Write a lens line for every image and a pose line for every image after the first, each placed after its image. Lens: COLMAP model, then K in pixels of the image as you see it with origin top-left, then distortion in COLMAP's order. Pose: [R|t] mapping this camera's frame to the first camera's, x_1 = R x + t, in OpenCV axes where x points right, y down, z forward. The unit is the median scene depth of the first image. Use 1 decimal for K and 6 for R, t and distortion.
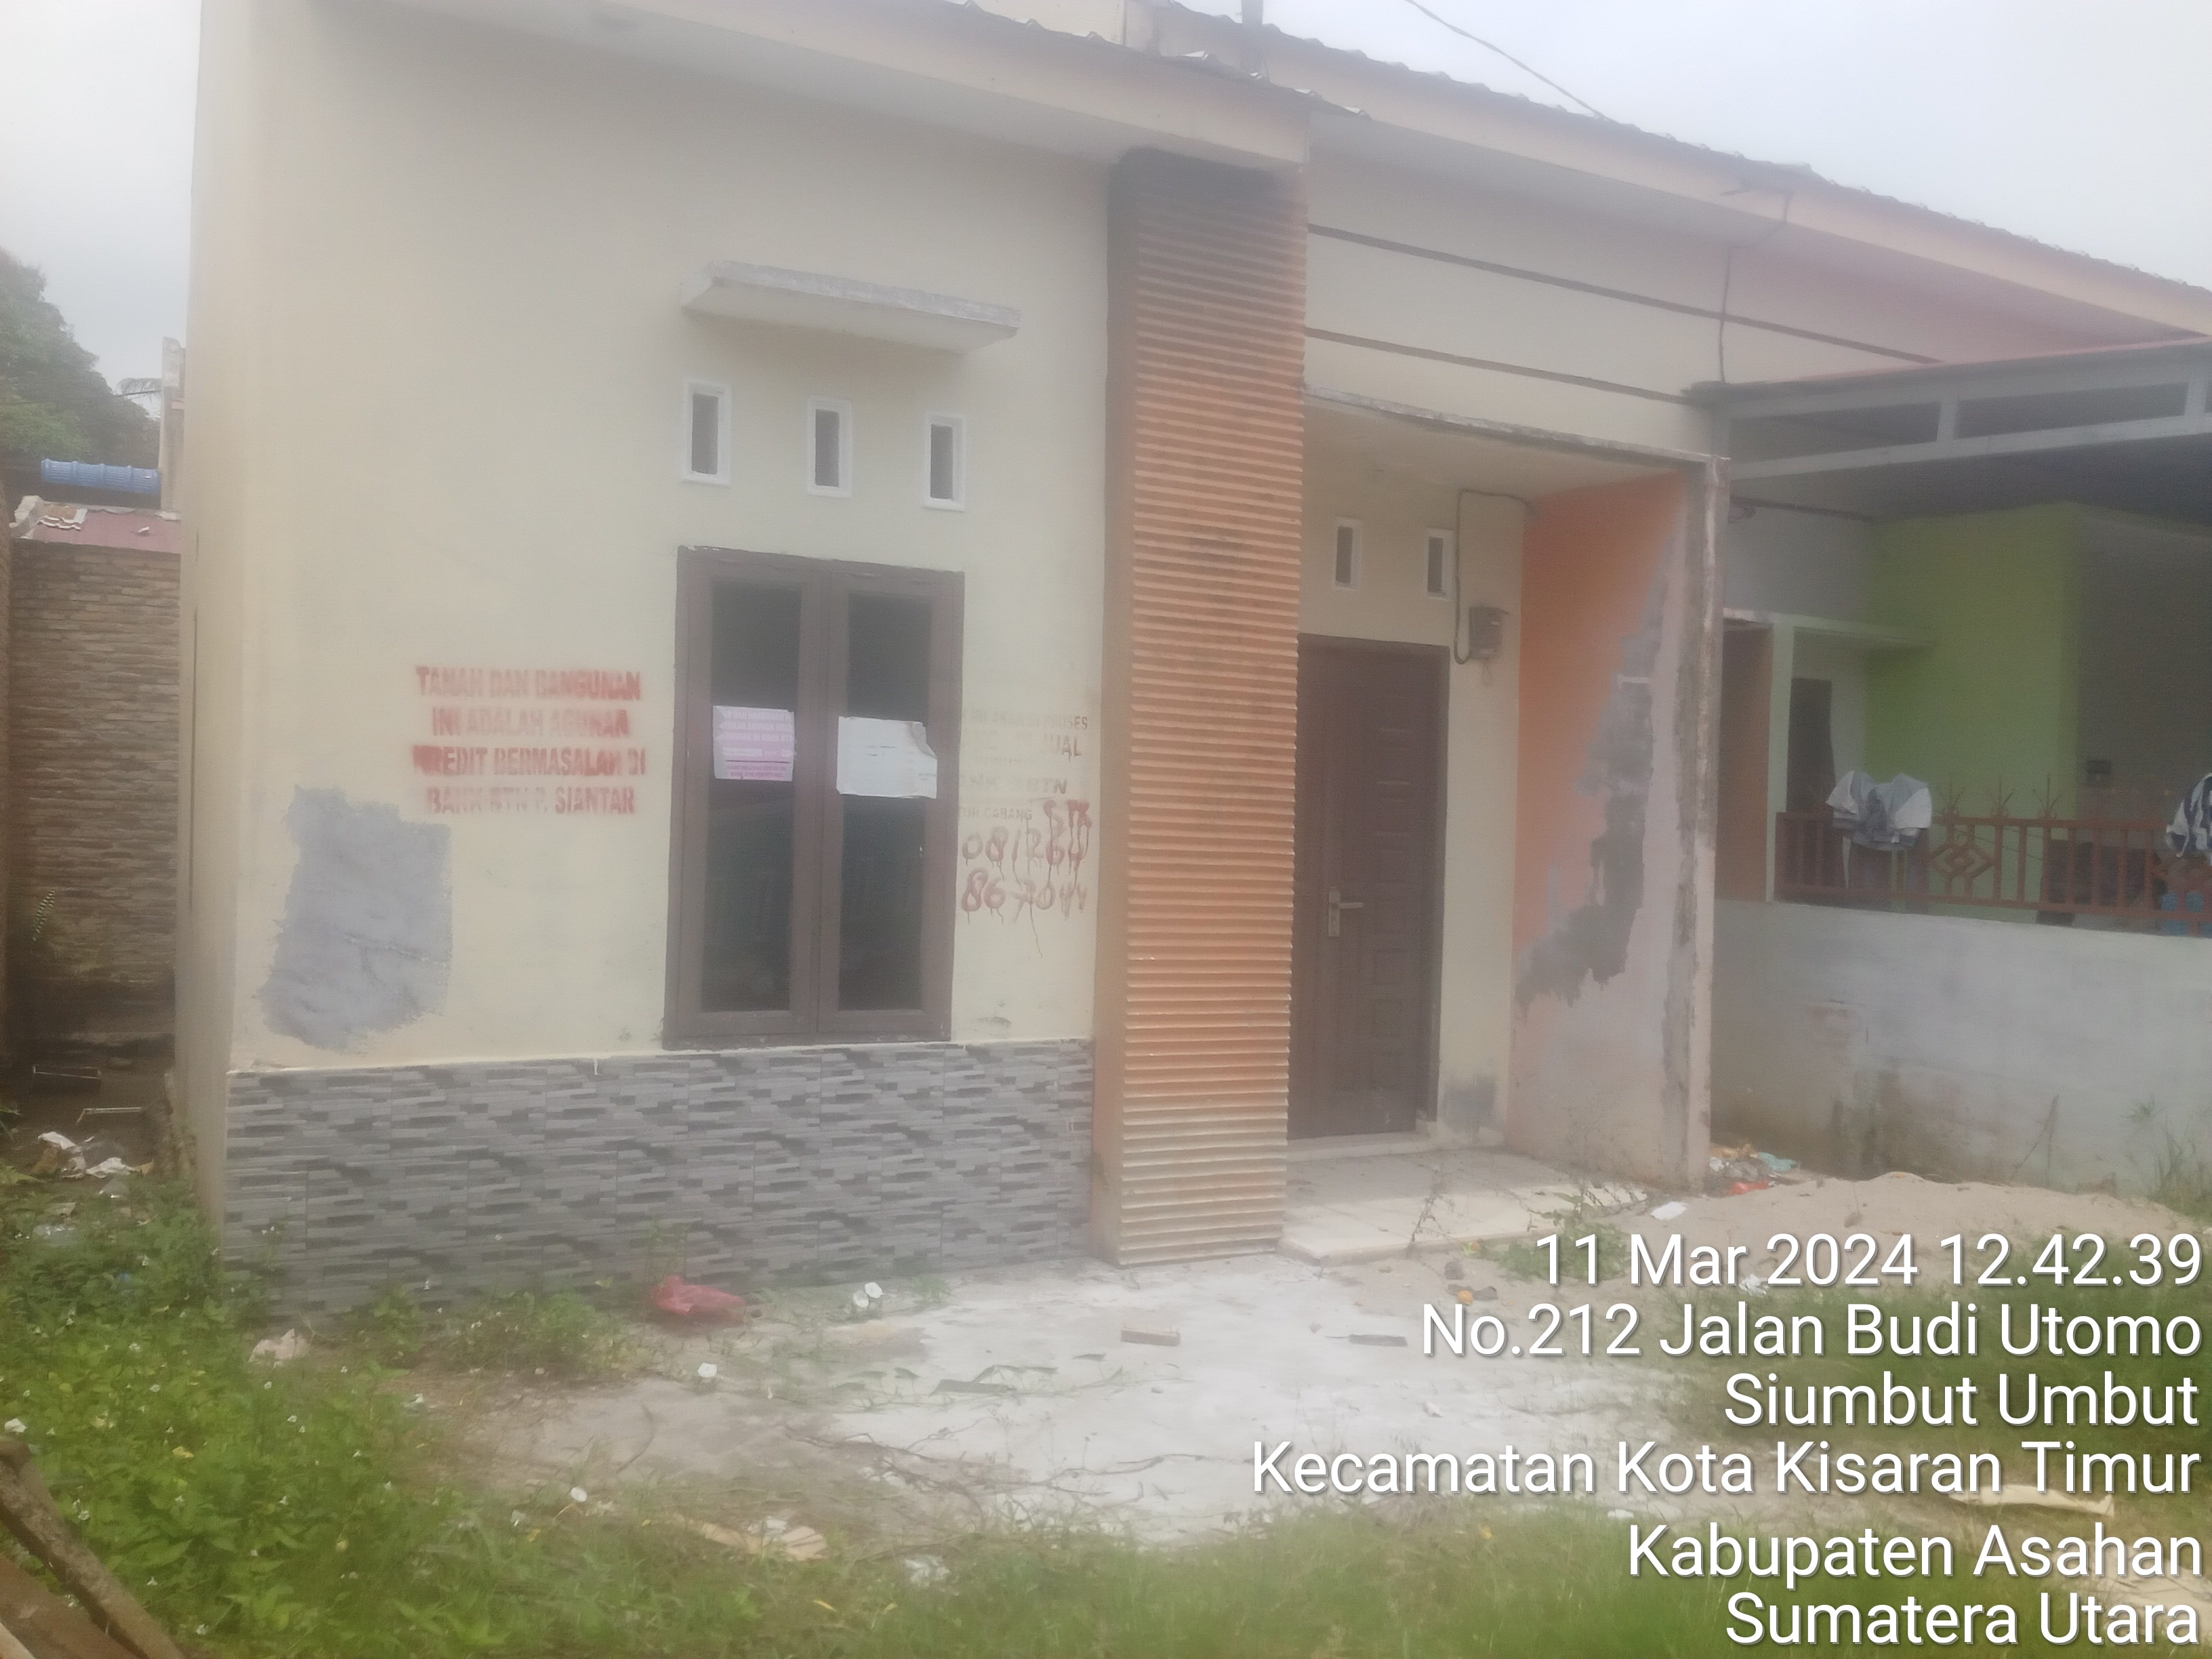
lens RADIAL K [[1779.1, 0, 1125.0], [0, 1779.1, 823.5], [0, 0, 1]] dist [0.088756, -0.150424]
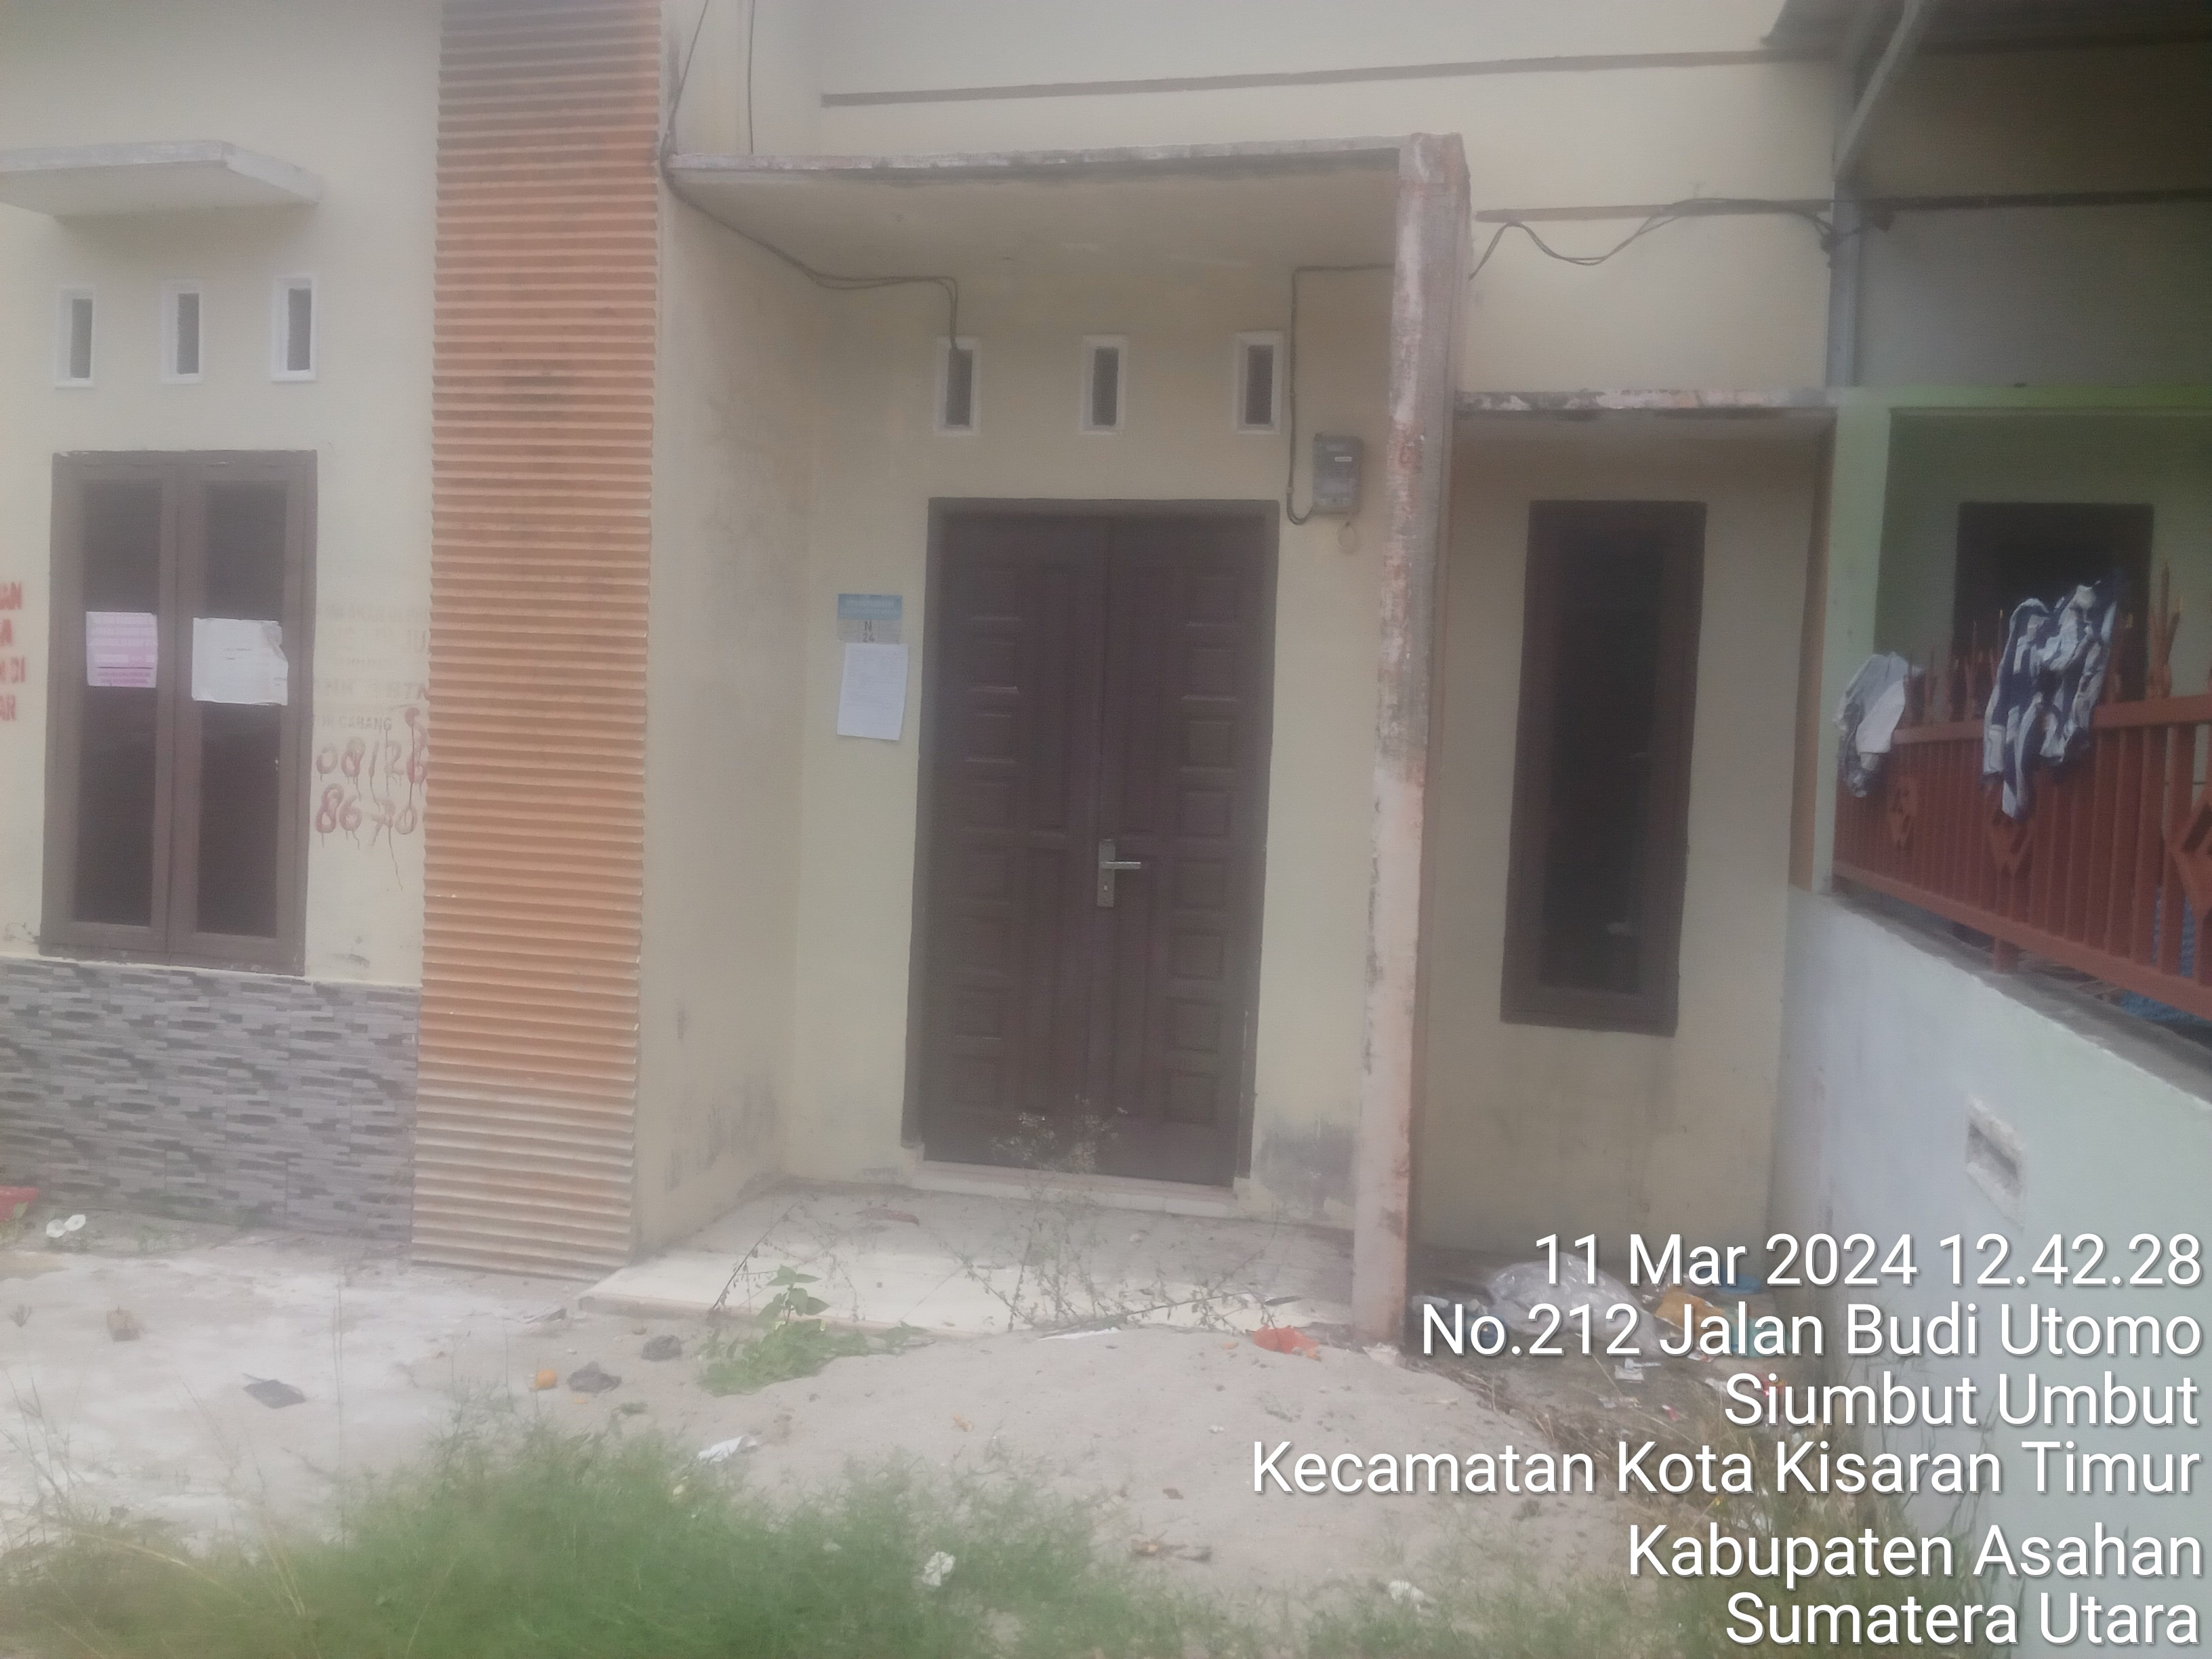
lens RADIAL K [[1782.0, 0, 1143.8], [0, 1782.0, 824.9], [0, 0, 1]] dist [0.102417, -0.156944]
pose [[0.750562, 0.021690, -0.660444, 0.809037], [-0.018347, 0.999760, 0.011984, 0.026968], [0.660545, 0.003123, 0.750780, 0.589857]]
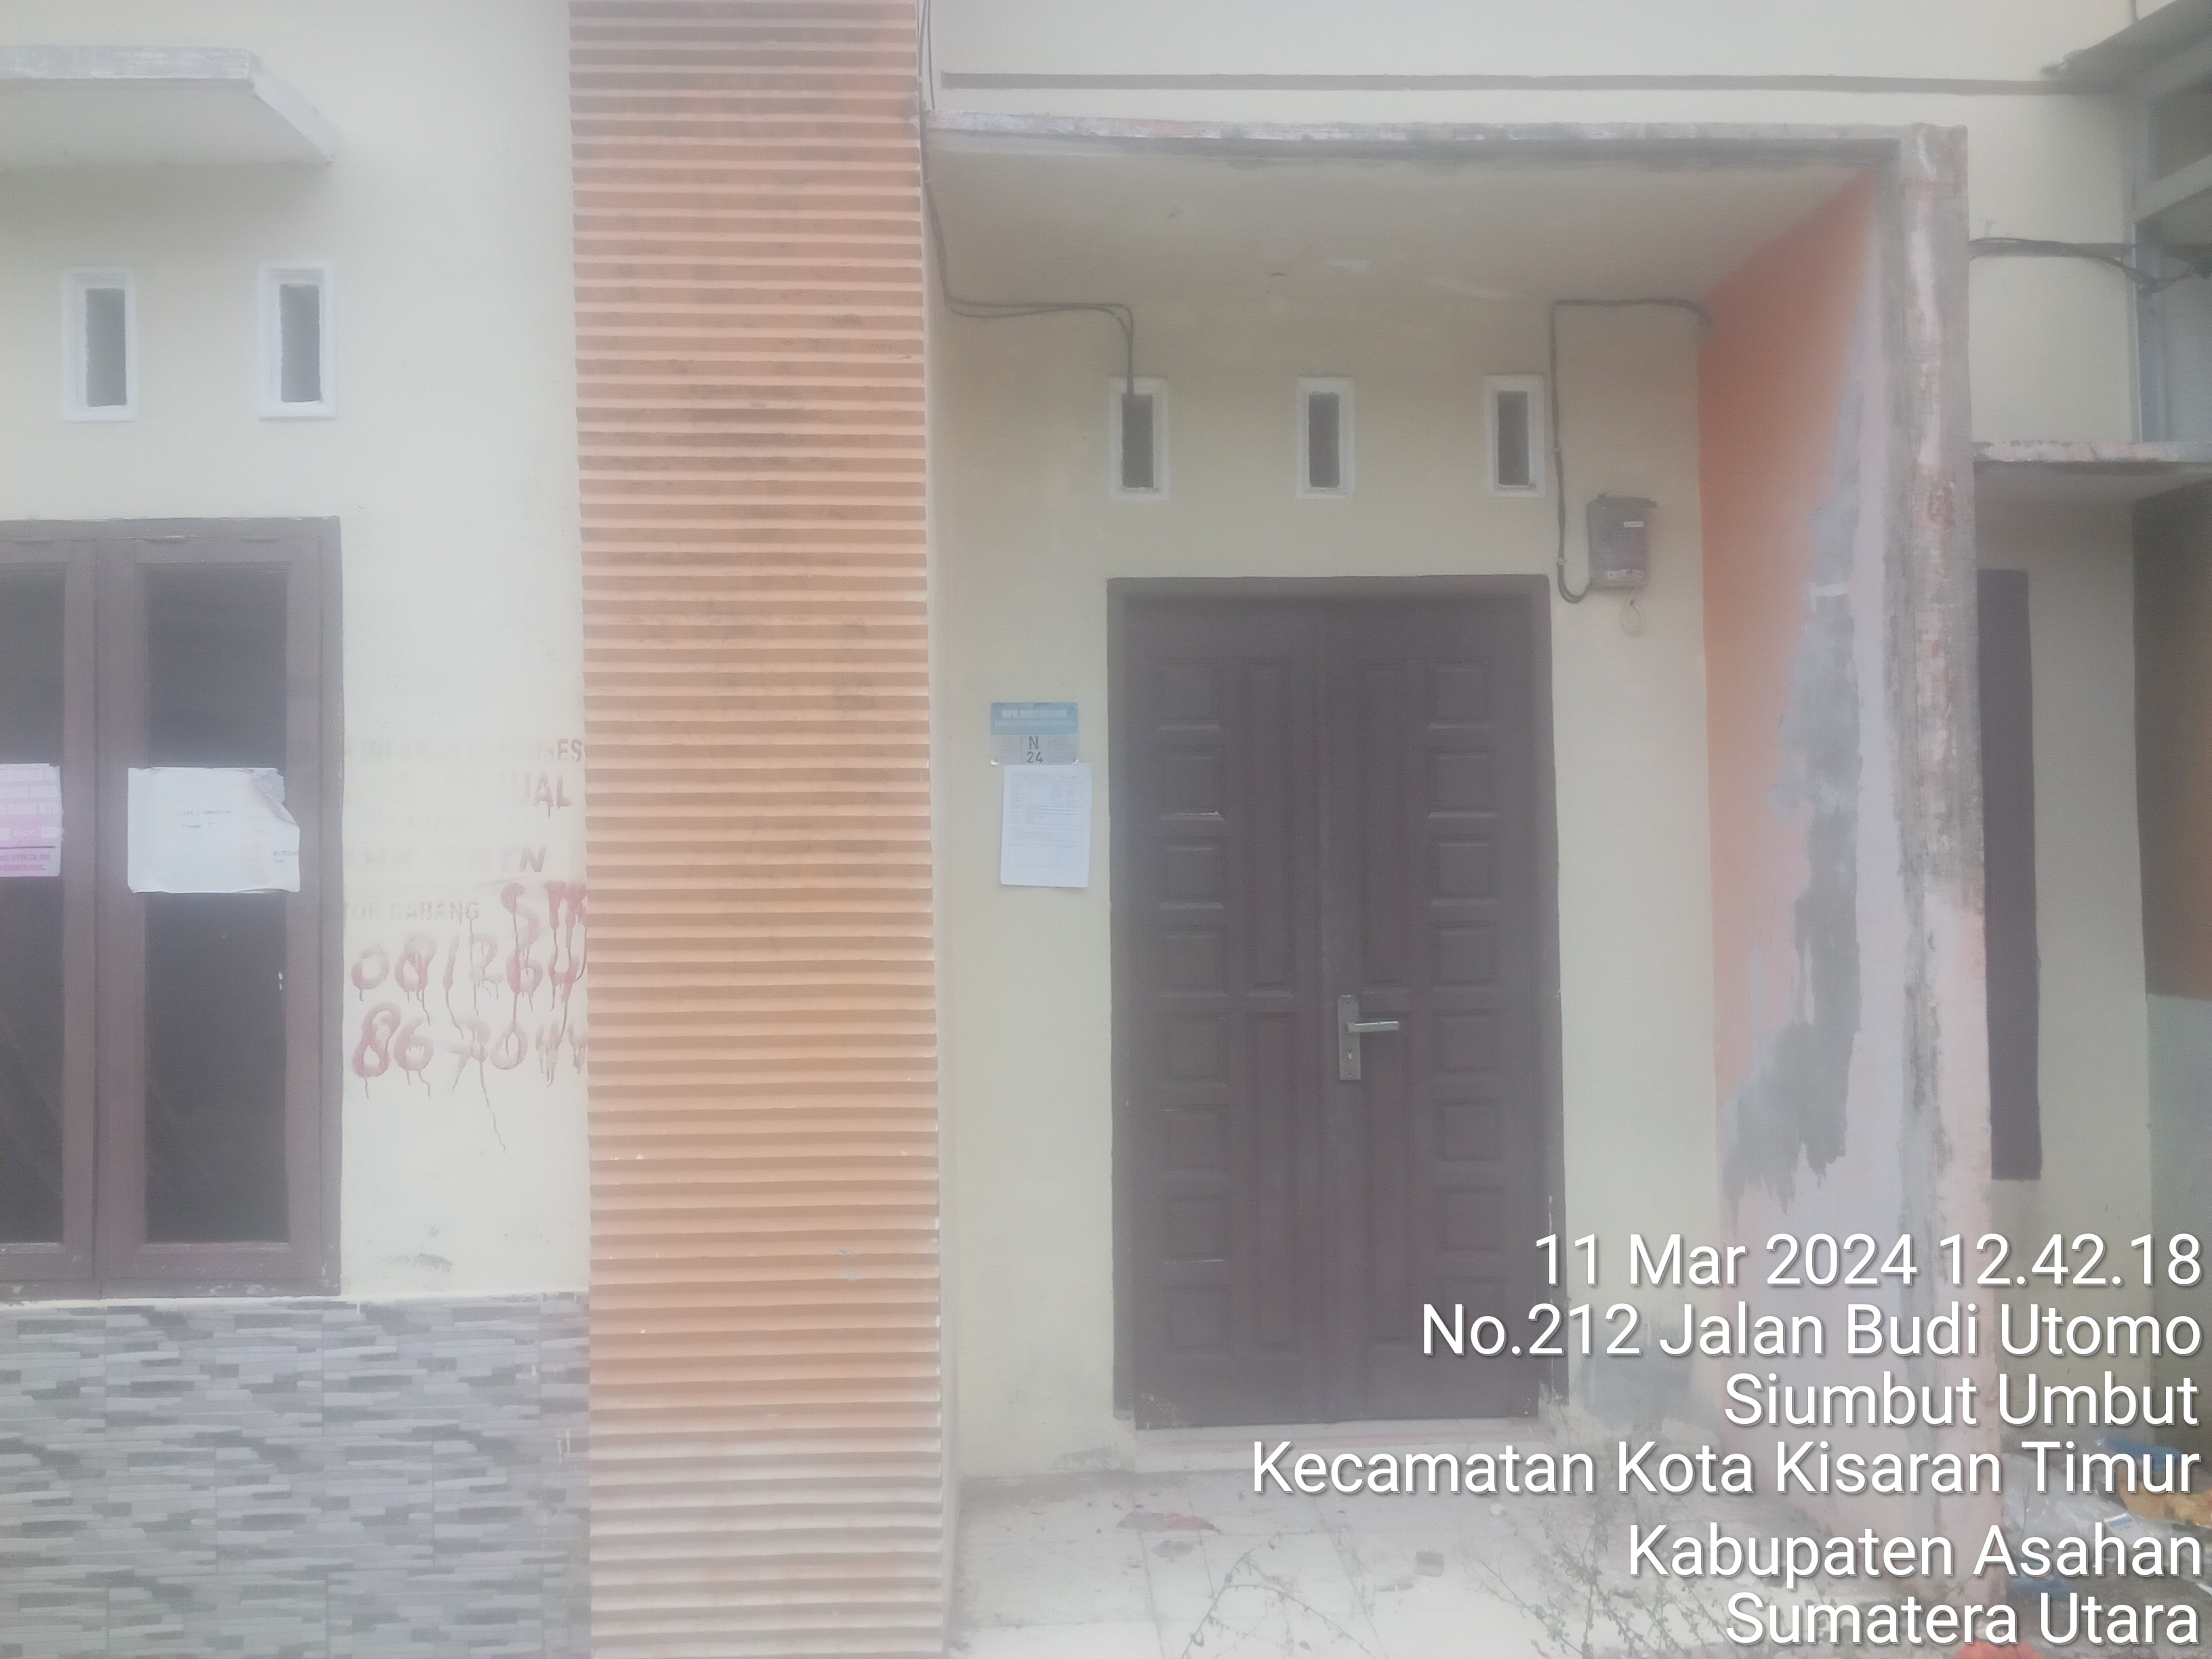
lens RADIAL K [[1779.1, 0, 1125.0], [0, 1779.1, 823.5], [0, 0, 1]] dist [0.088756, -0.150424]
pose [[0.901119, -0.057729, -0.429711, 0.404597], [0.043008, 0.998110, -0.043901, 0.001844], [0.431433, 0.021080, 0.901899, 0.558521]]
